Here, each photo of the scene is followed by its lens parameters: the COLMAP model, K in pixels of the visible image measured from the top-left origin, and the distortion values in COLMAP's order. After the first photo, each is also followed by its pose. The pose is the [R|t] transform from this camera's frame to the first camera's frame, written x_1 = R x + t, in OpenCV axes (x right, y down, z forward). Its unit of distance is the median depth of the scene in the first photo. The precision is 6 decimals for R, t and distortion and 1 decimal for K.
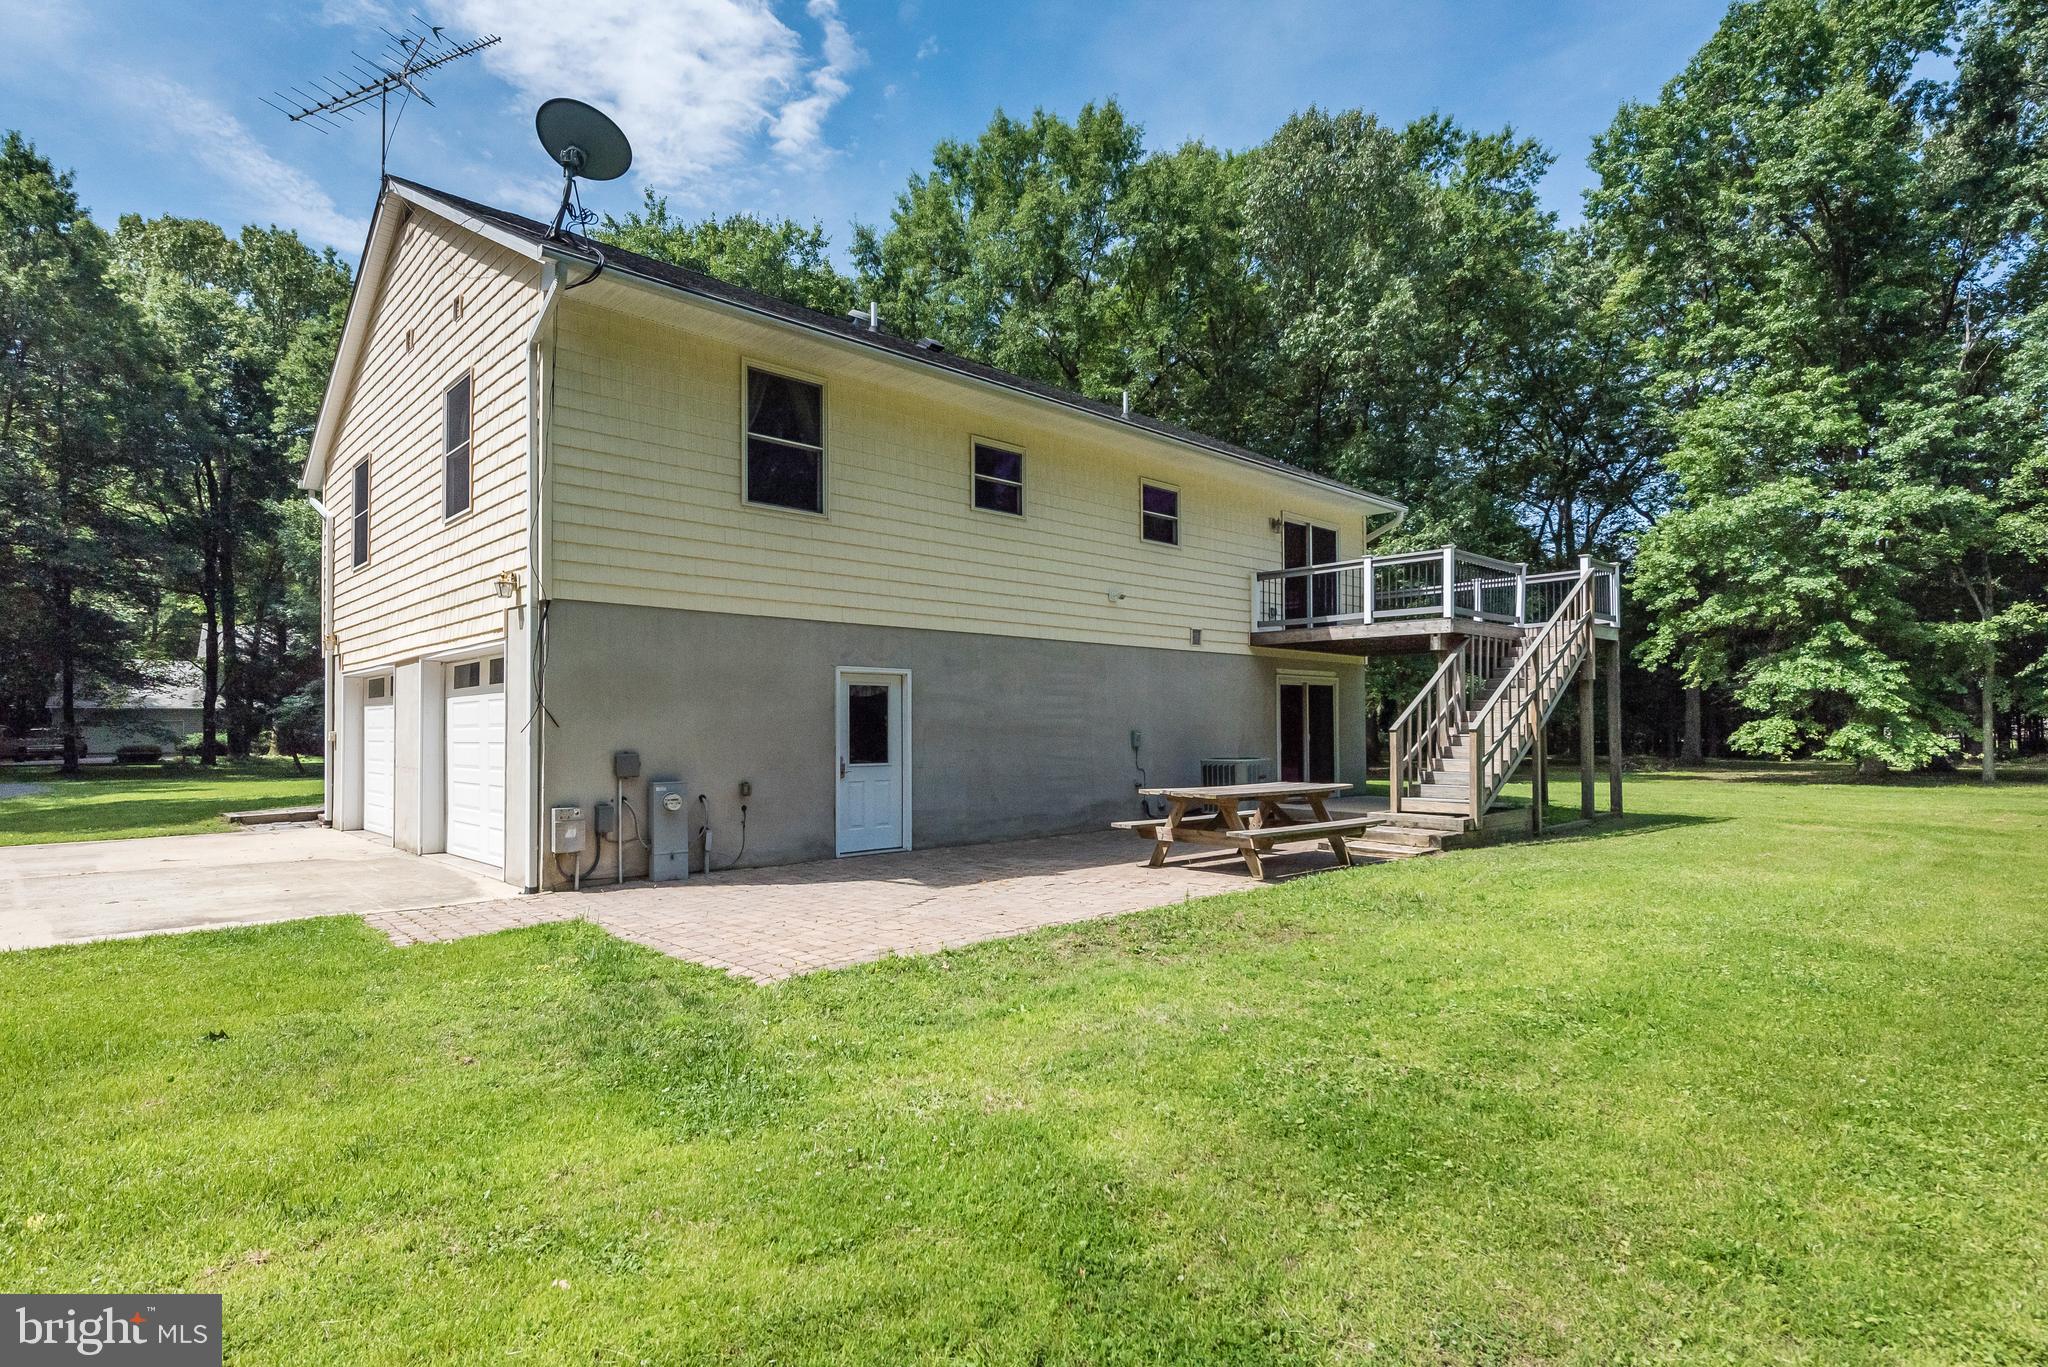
lens RADIAL K [[1048.2, 0, 1018.0], [0, 1048.2, 688.8], [0, 0, 1]] dist [0.027301, -0.010777]
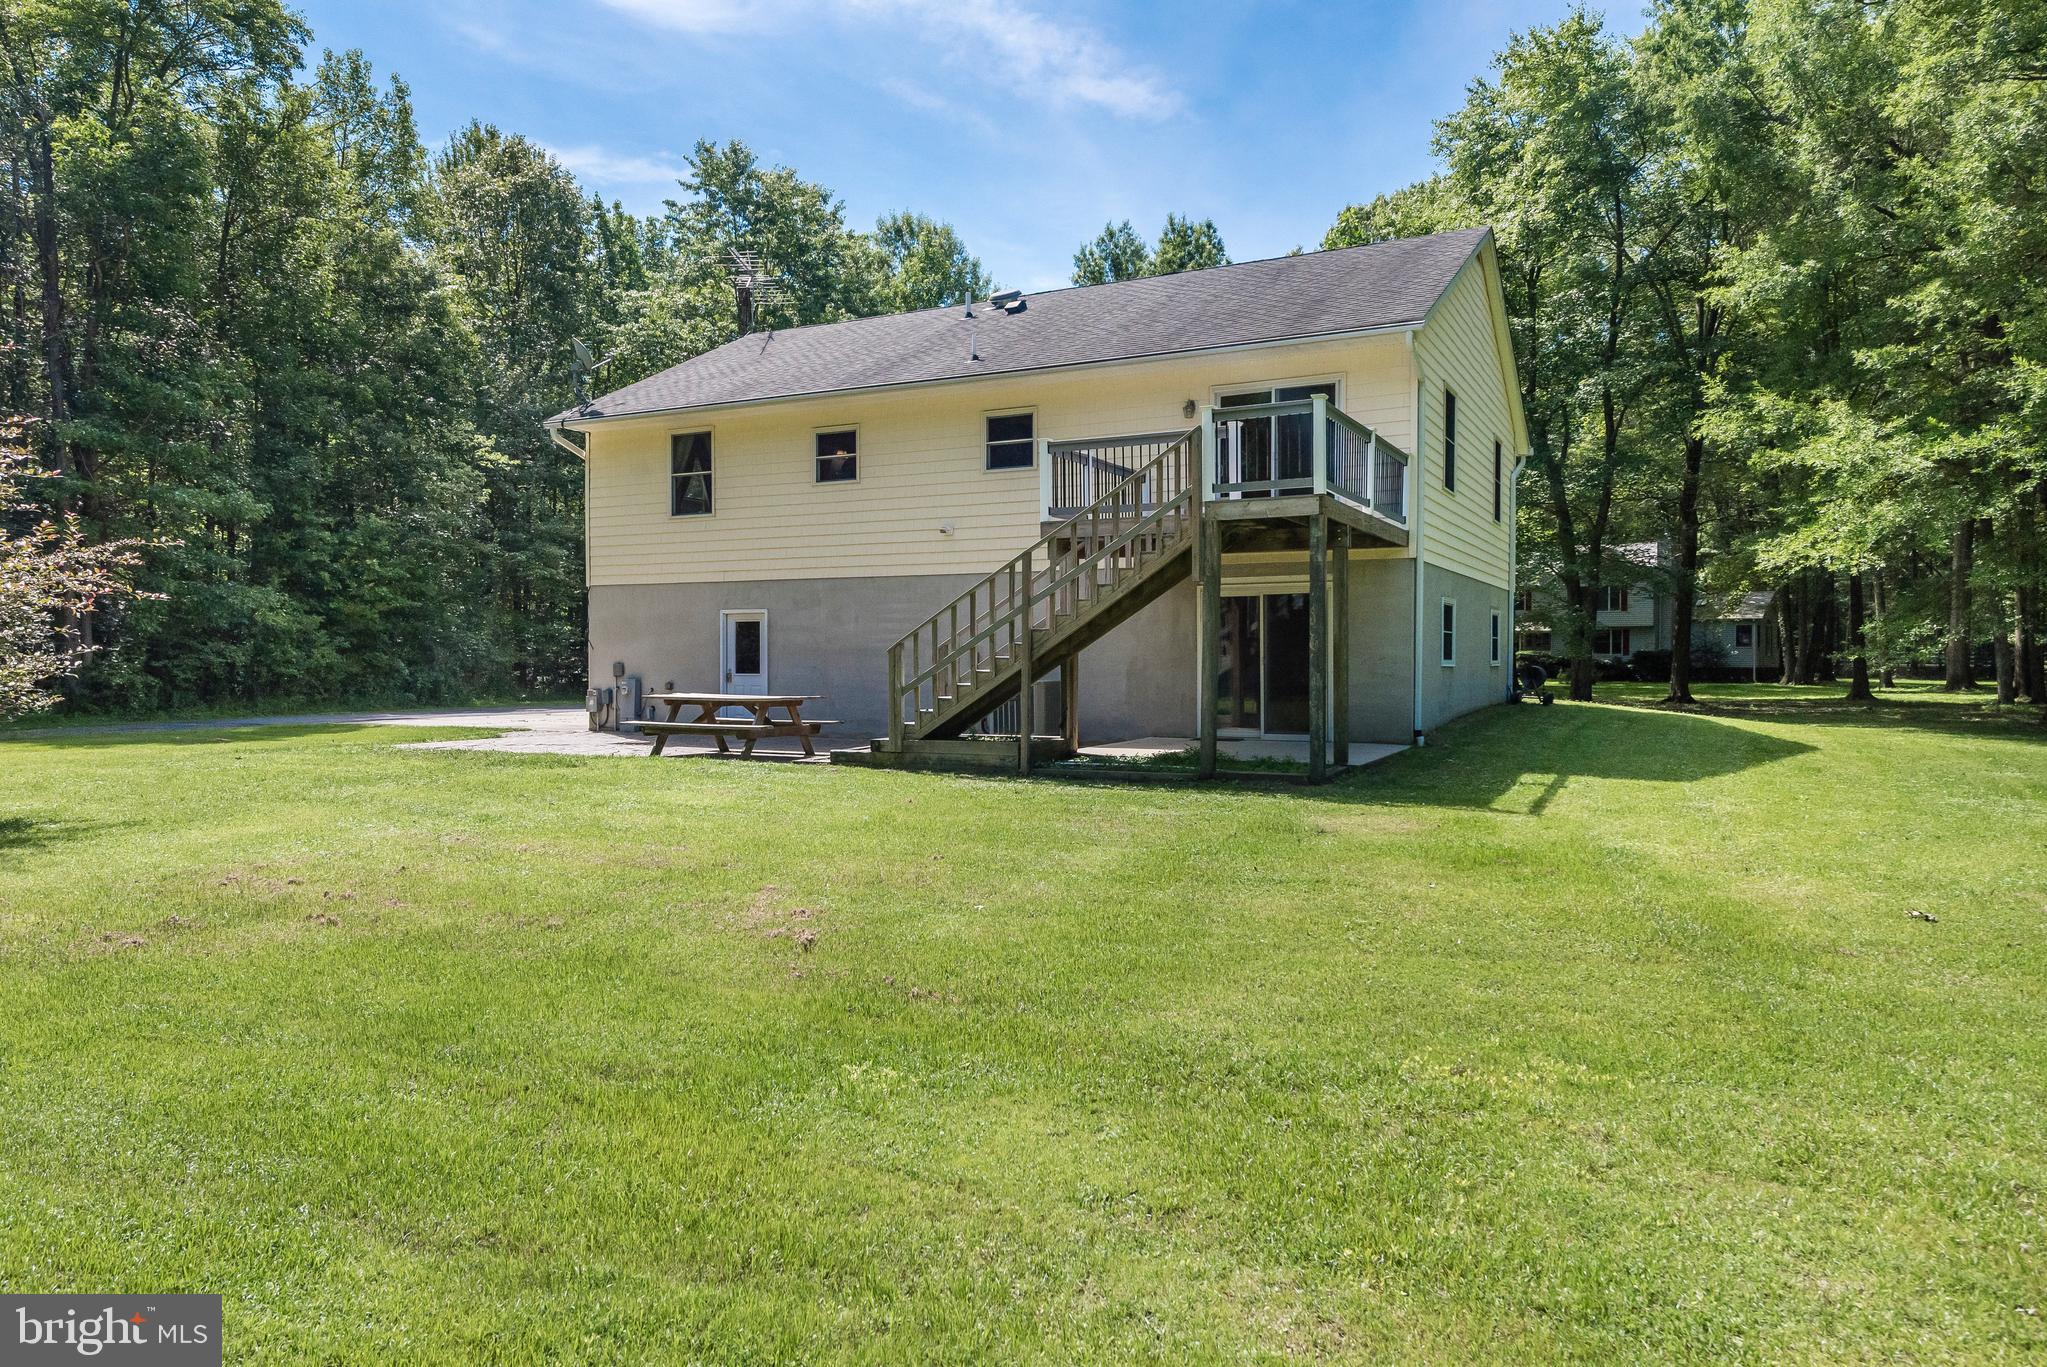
lens RADIAL K [[1325.2, 0, 1024.6], [0, 1325.2, 680.8], [0, 0, 1]] dist [0.008319, 0.000856]
pose [[0.308529, 0.017323, -0.951057, 1.606116], [0.028769, 0.999207, 0.027533, 0.037101], [0.950780, -0.035856, 0.307786, 0.715824]]
